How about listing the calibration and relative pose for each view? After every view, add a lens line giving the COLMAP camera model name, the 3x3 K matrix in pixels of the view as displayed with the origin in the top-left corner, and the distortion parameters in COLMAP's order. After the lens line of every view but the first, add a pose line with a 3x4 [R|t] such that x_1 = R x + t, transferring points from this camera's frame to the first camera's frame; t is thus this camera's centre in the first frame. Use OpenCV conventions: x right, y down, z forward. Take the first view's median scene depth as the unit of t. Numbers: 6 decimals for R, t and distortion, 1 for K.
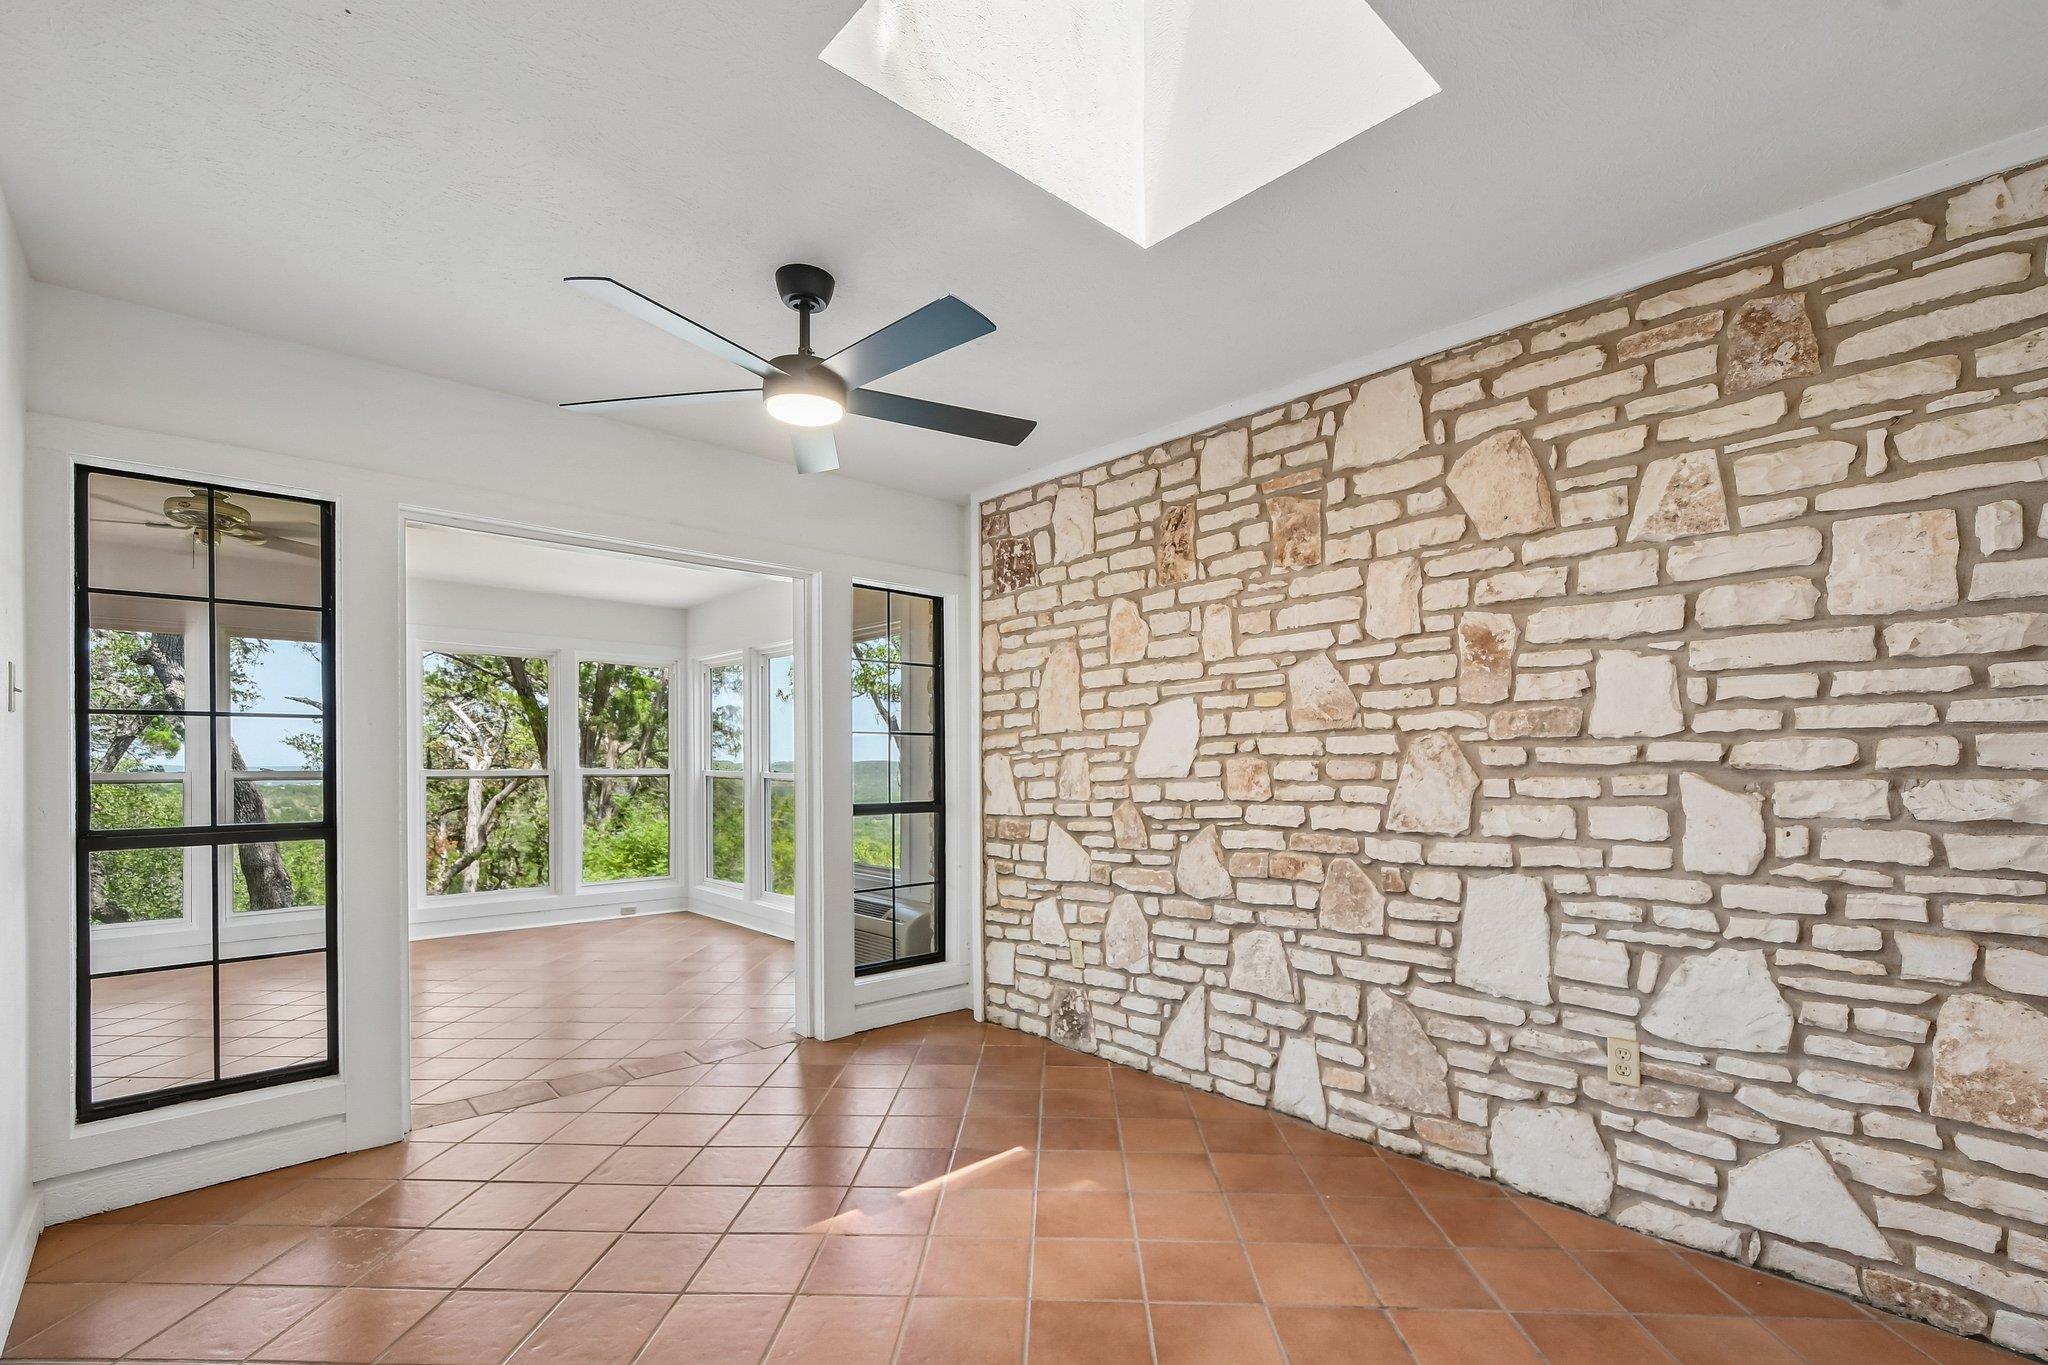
lens RADIAL K [[912.2, 0, 1036.4], [0, 912.2, 757.6], [0, 0, 1]] dist [0.004086, -0.003755]
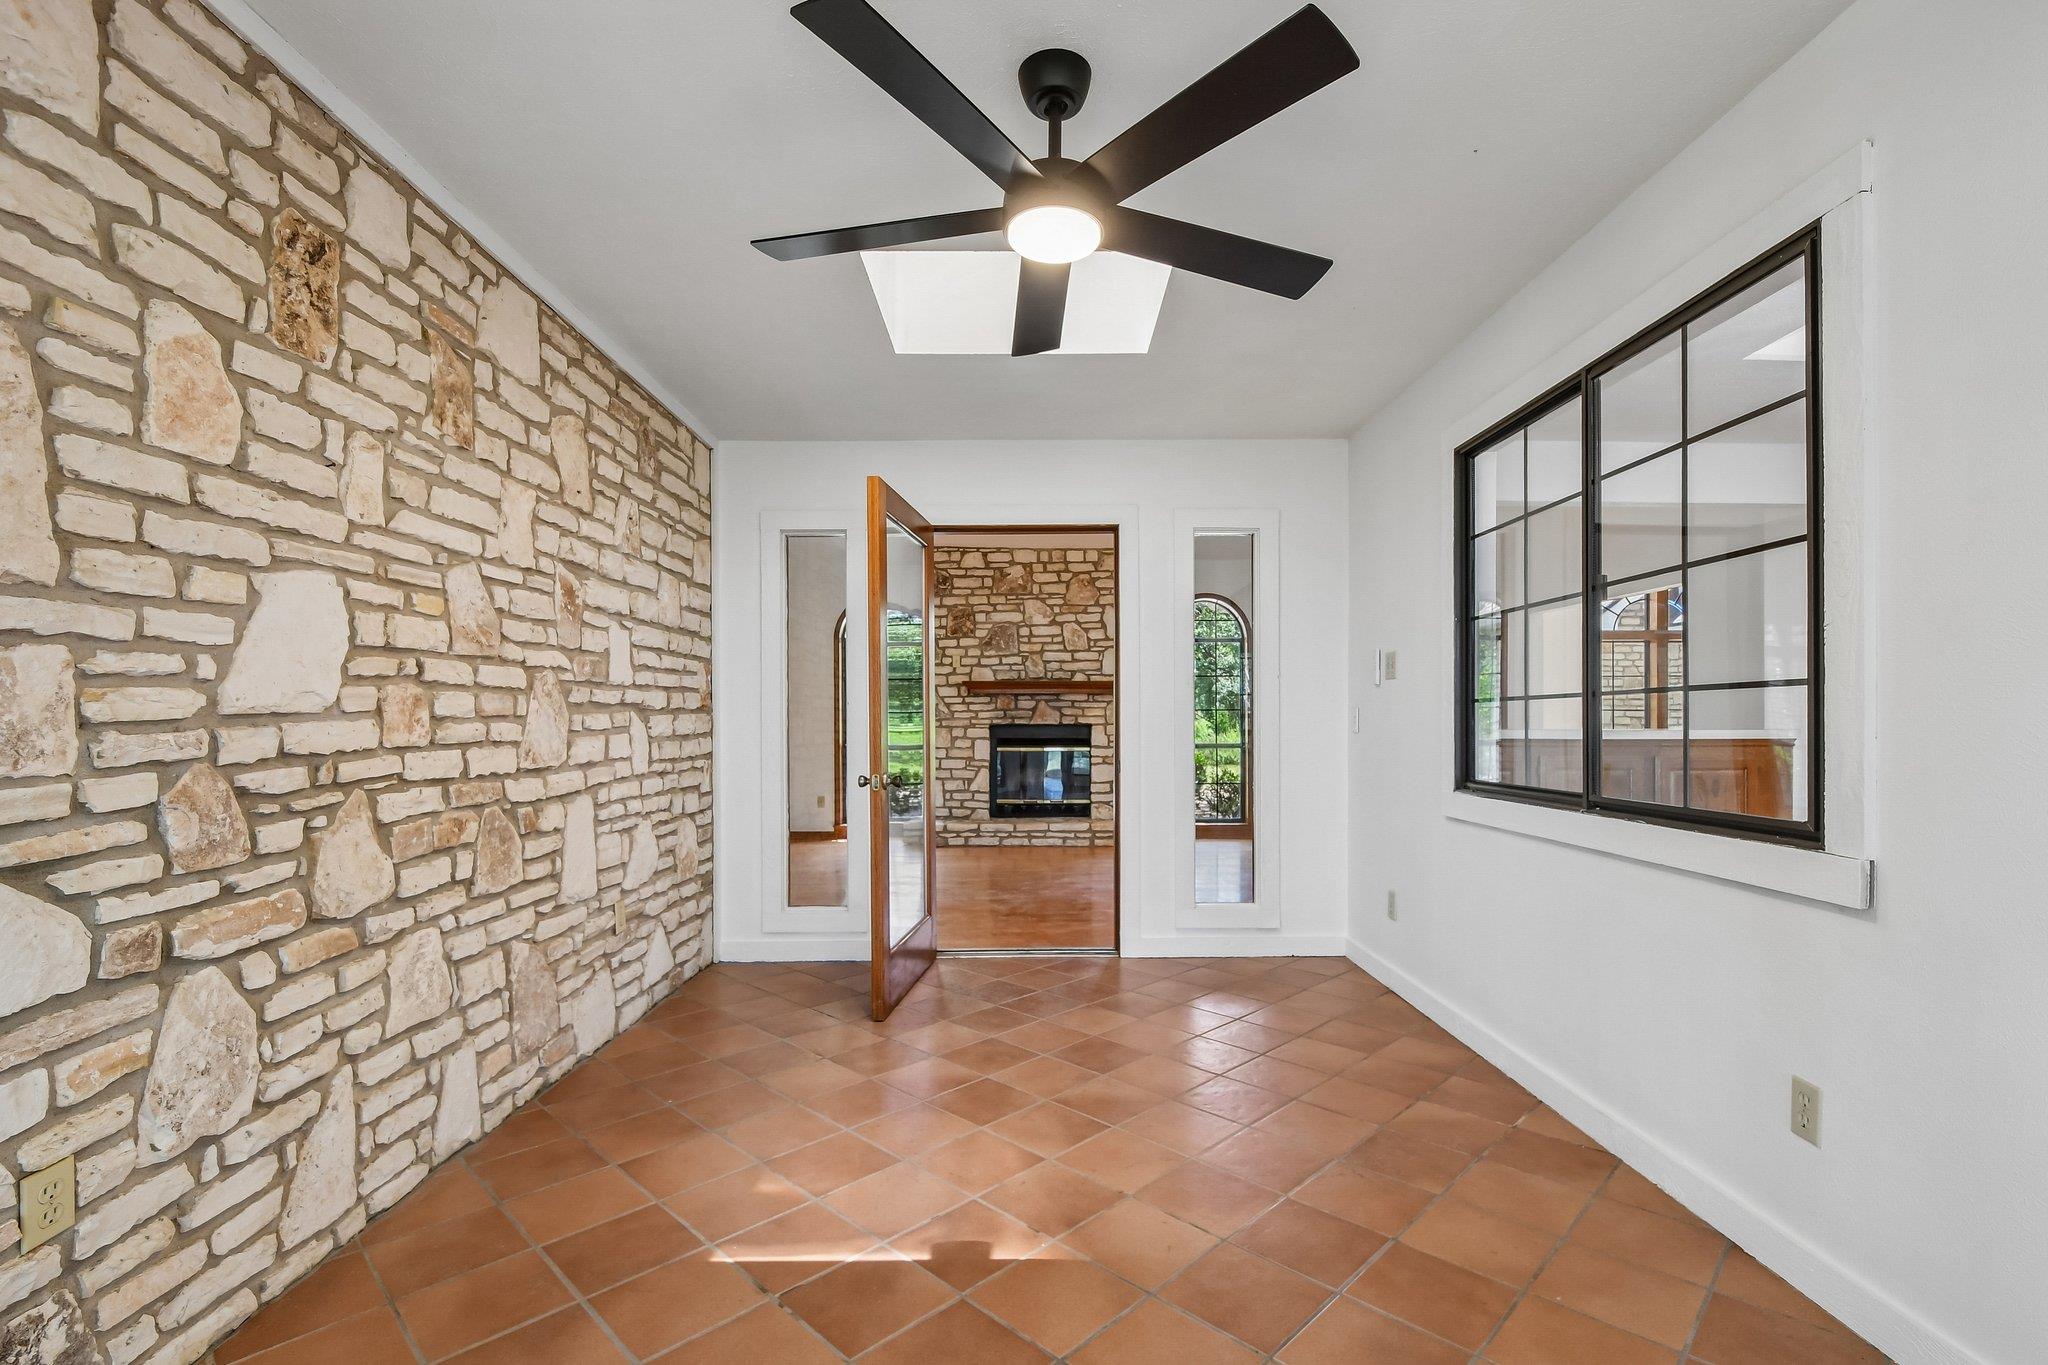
lens RADIAL K [[924.1, 0, 1033.3], [0, 924.1, 717.0], [0, 0, 1]] dist [0.002957, -0.000247]
pose [[-0.733189, 0.011101, 0.679934, -0.563523], [0.003617, 0.999916, -0.012425, 0.033959], [-0.680015, -0.006651, -0.733168, 1.153004]]
